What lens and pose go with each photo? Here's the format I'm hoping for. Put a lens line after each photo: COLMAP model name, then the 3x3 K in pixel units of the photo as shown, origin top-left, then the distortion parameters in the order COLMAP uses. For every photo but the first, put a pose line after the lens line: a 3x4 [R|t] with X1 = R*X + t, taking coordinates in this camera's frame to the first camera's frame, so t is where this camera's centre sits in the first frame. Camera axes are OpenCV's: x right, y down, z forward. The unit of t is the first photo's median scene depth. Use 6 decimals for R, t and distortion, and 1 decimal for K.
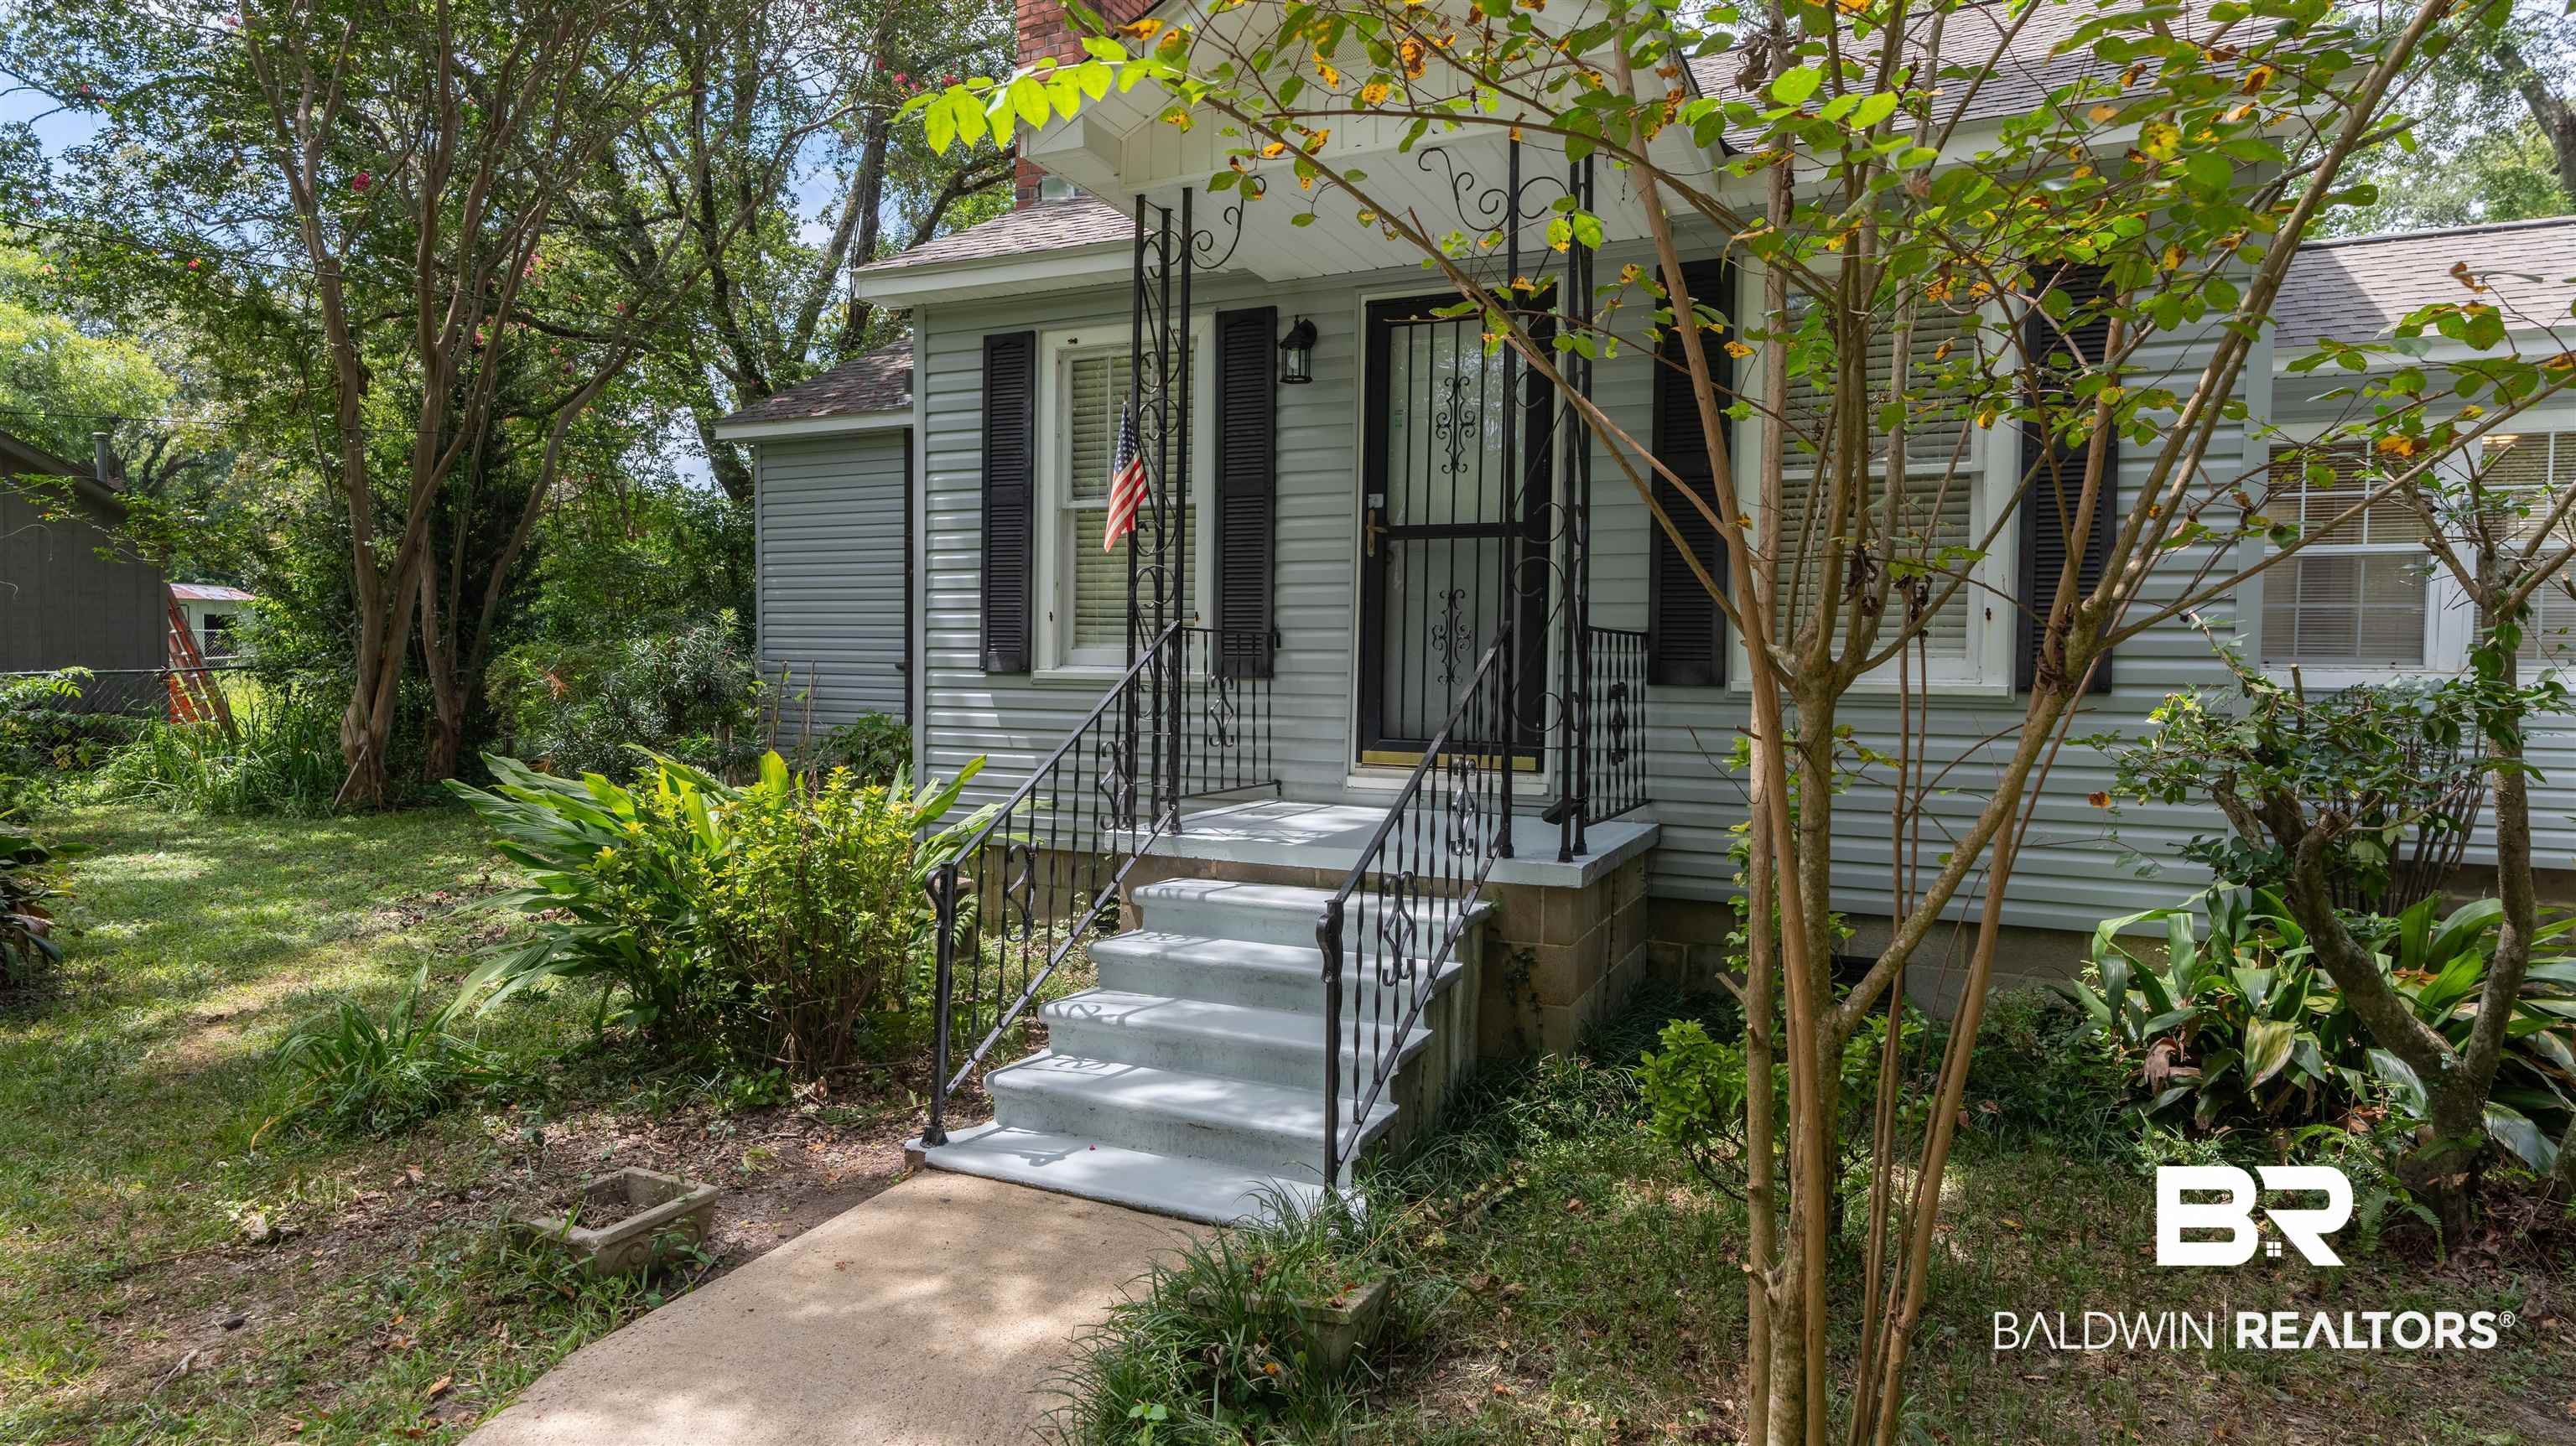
lens RADIAL K [[1456.1, 0, 1273.5], [0, 1456.1, 719.9], [0, 0, 1]] dist [-0.002022, 0.000255]
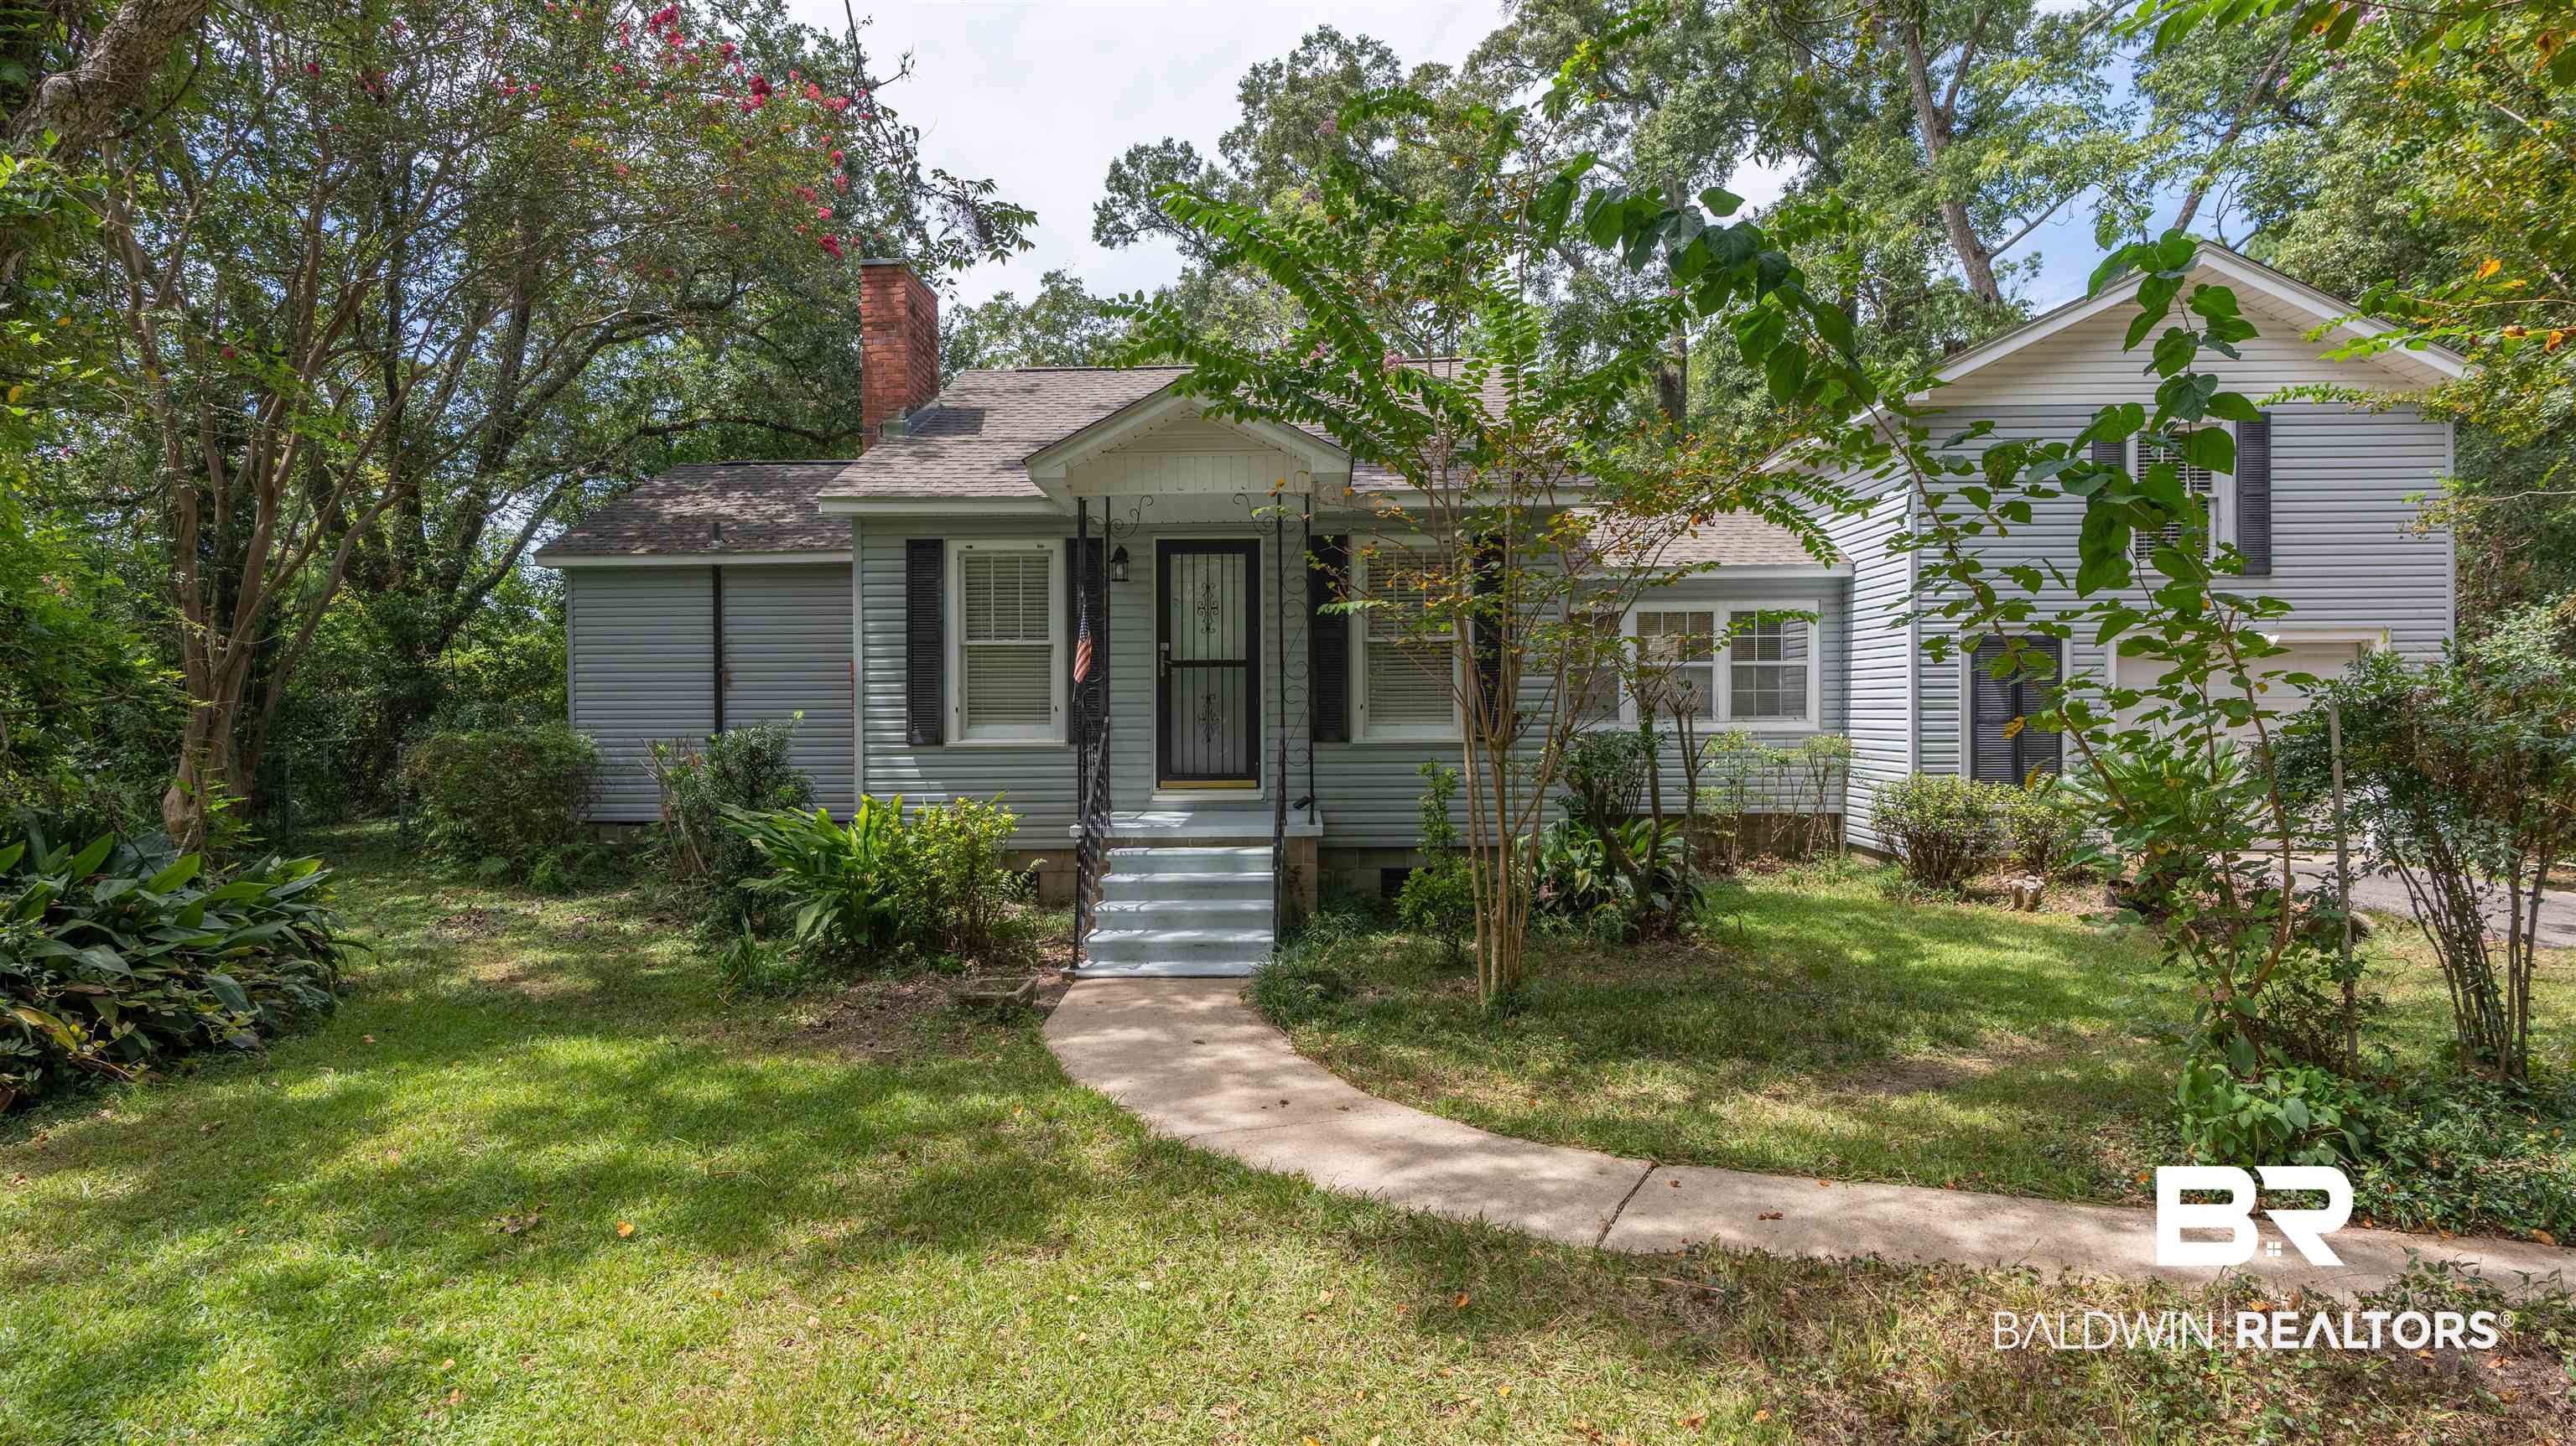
lens RADIAL K [[1297.3, 0, 1284.8], [0, 1297.3, 722.3], [0, 0, 1]] dist [0.000229, 0.000059]
pose [[0.909254, -0.022055, 0.415656, -0.488185], [0.035074, 0.999103, -0.023712, -0.009032], [-0.414761, 0.036139, 0.909213, -0.576174]]
